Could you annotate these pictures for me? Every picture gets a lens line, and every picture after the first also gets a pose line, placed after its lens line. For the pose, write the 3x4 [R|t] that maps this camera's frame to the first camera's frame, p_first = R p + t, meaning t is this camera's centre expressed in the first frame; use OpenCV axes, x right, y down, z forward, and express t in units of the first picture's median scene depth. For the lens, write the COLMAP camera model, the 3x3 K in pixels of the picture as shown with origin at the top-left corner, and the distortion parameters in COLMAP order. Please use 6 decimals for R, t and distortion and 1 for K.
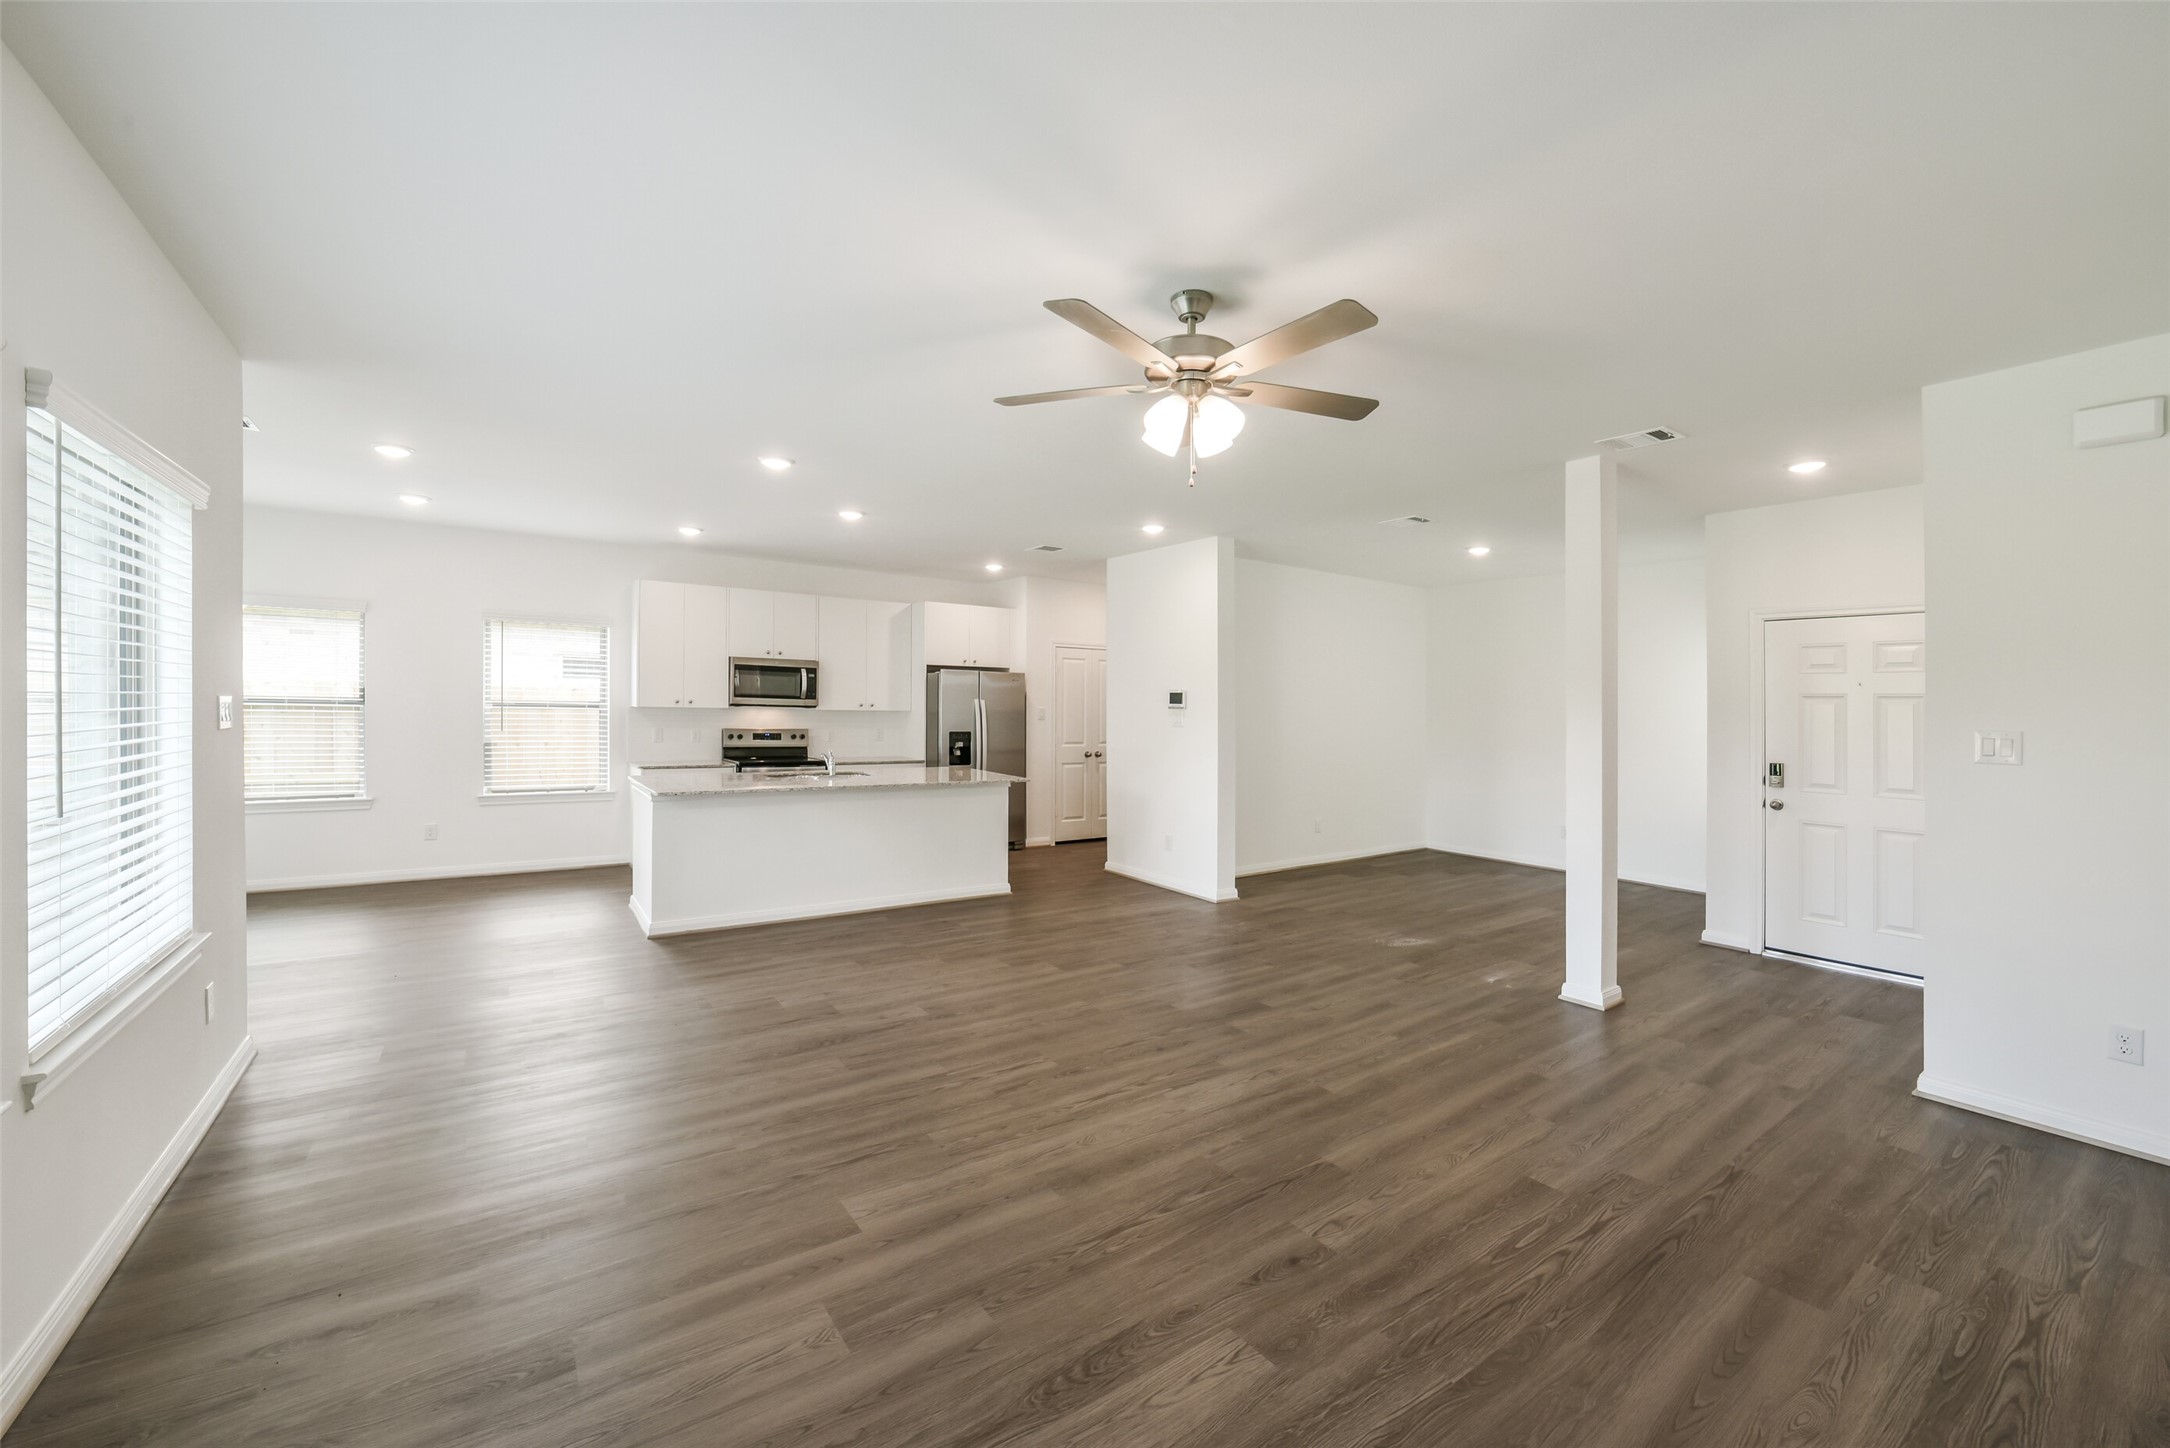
lens RADIAL K [[848.6, 0, 1110.8], [0, 848.6, 711.9], [0, 0, 1]] dist [-0.030392, 0.007325]
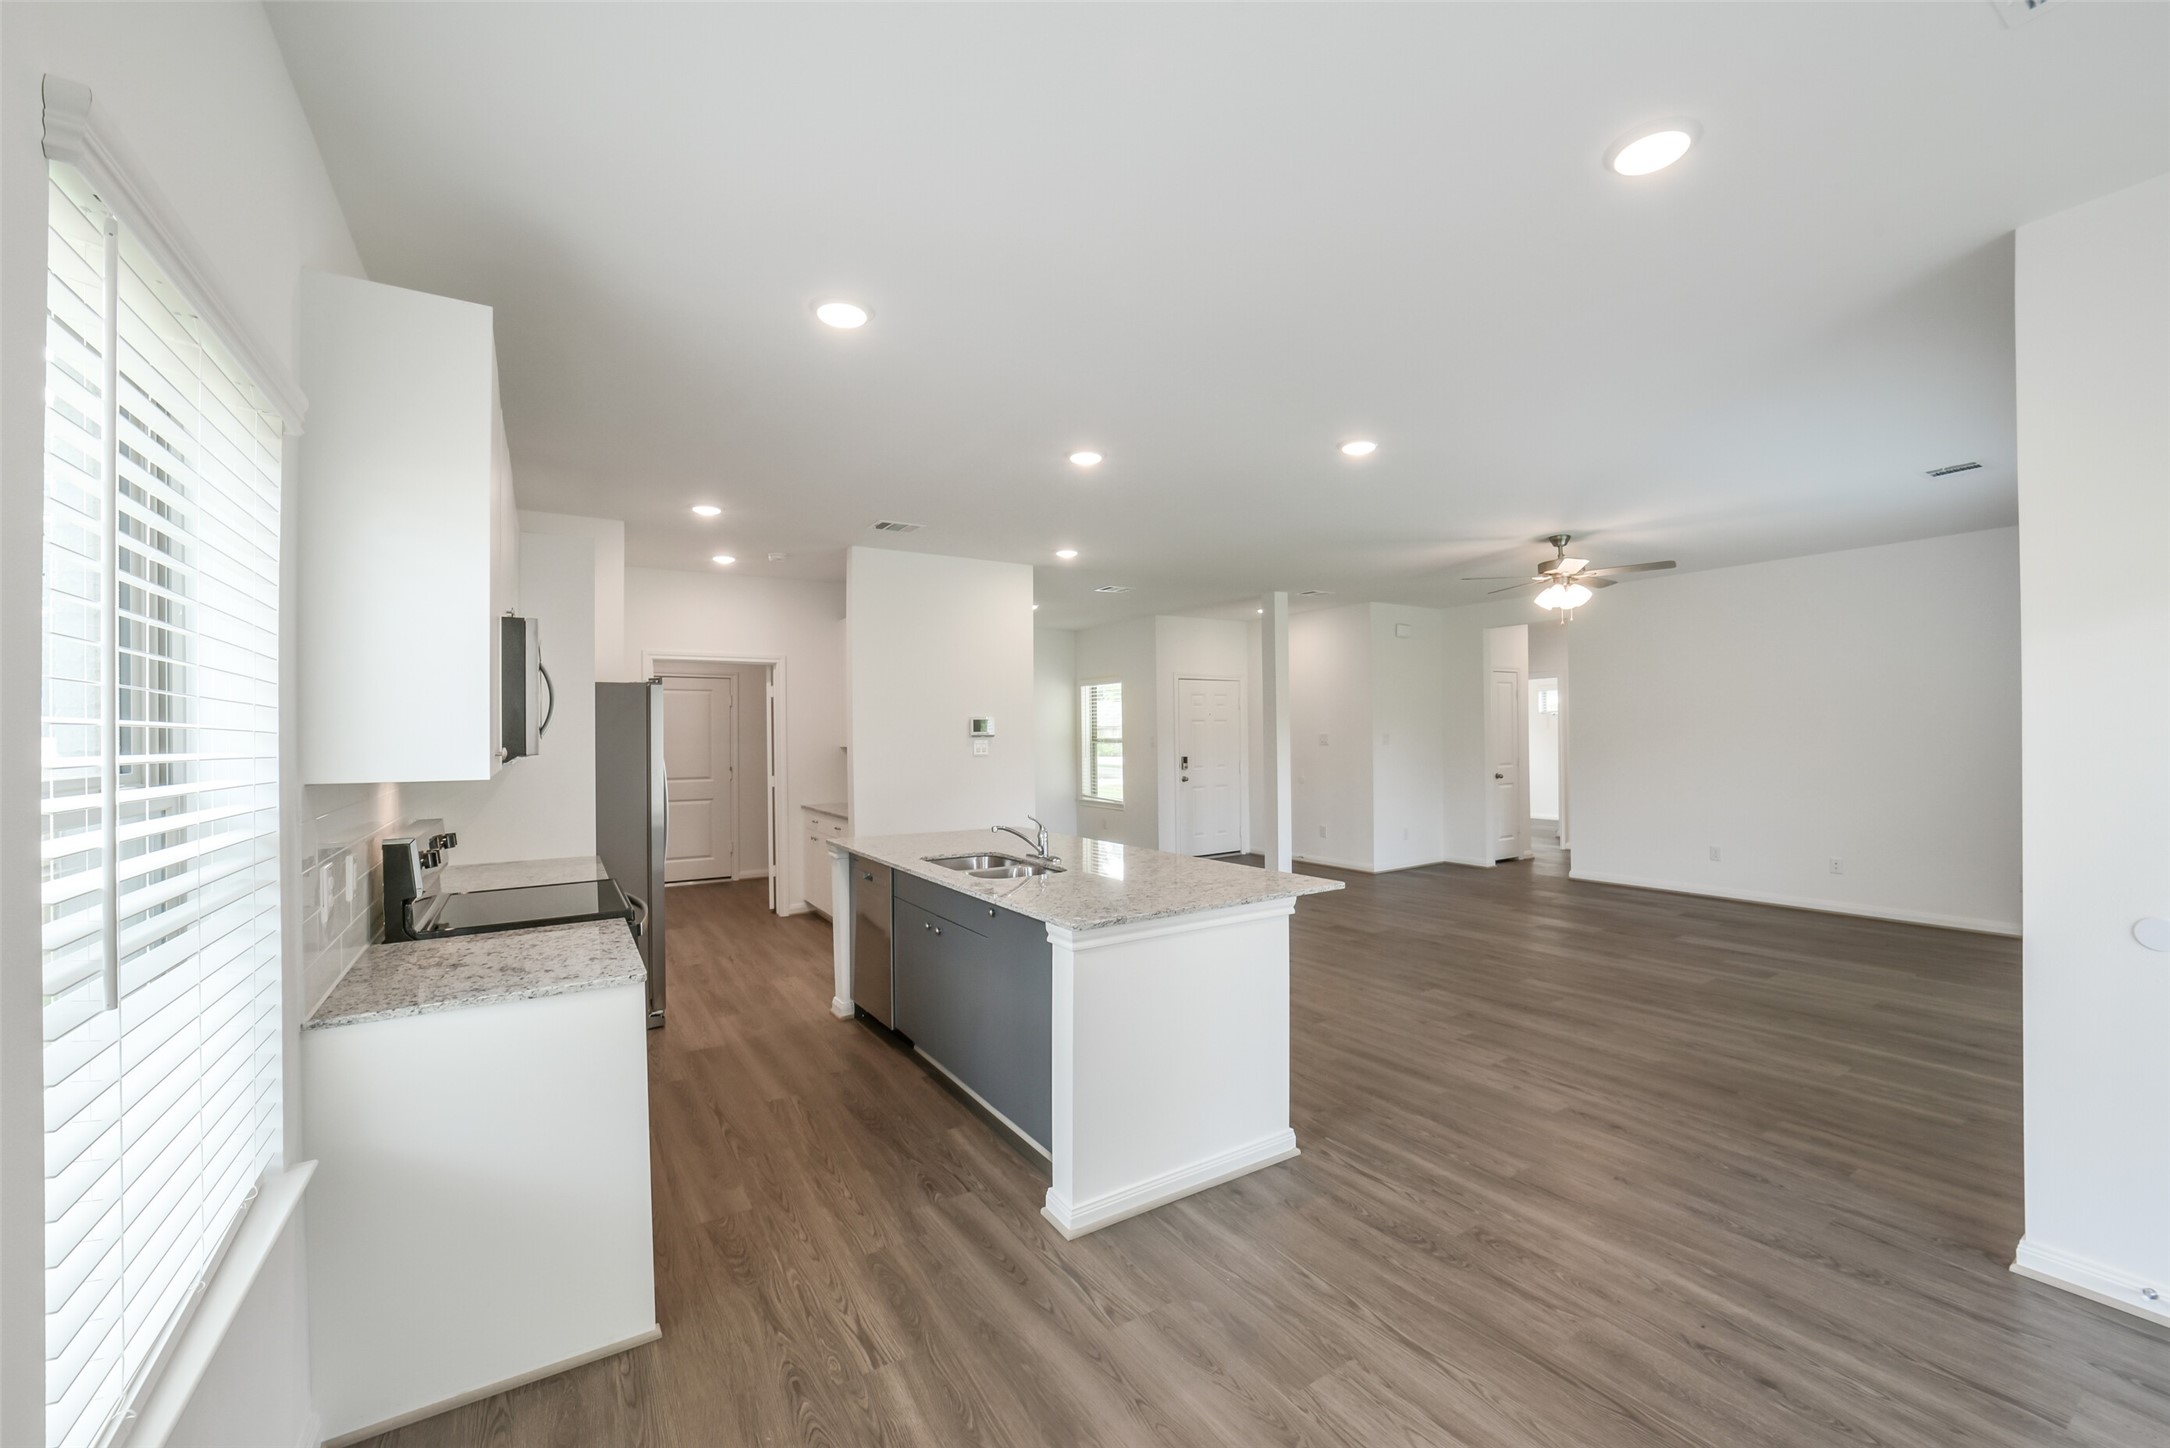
lens RADIAL K [[848.6, 0, 1078.8], [0, 848.6, 729.0], [0, 0, 1]] dist [-0.030392, 0.007325]
pose [[0.073927, -0.013857, 0.997167, -0.874382], [0.020237, 0.999718, 0.012392, -0.022728], [-0.997058, 0.019264, 0.074187, 0.852638]]
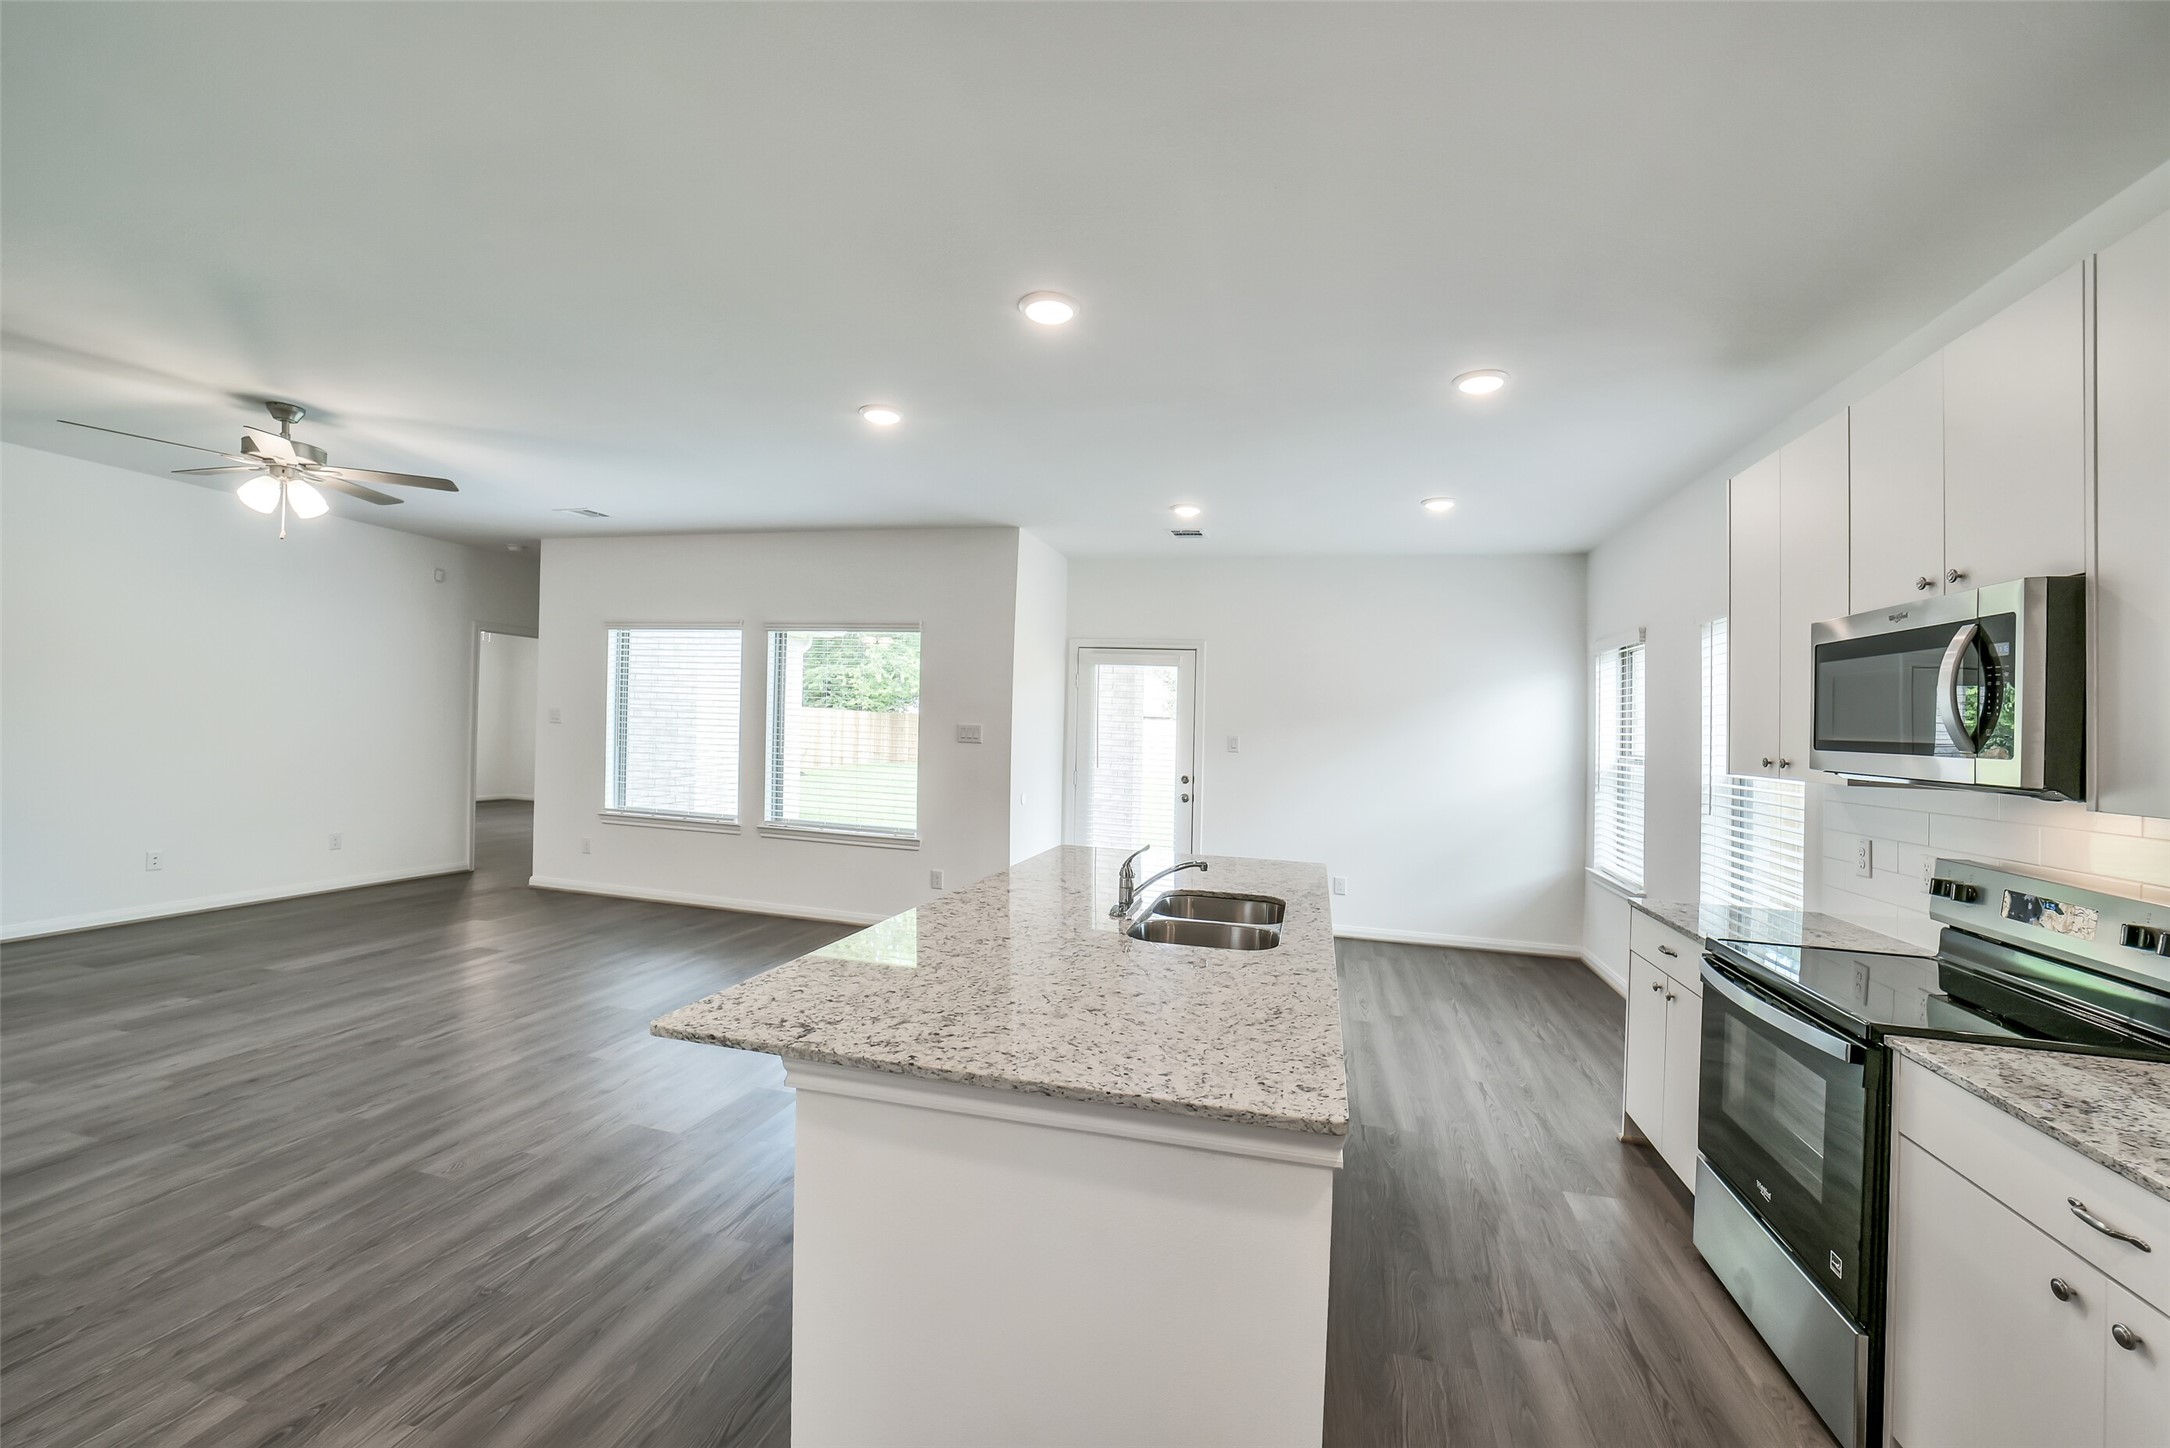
lens RADIAL K [[848.6, 0, 1082.6], [0, 848.6, 739.6], [0, 0, 1]] dist [-0.030392, 0.007325]
pose [[-0.782155, -0.043006, -0.621599, -0.037024], [-0.061115, 0.998100, 0.007847, -0.007969], [0.620080, 0.044127, -0.783297, 1.208946]]
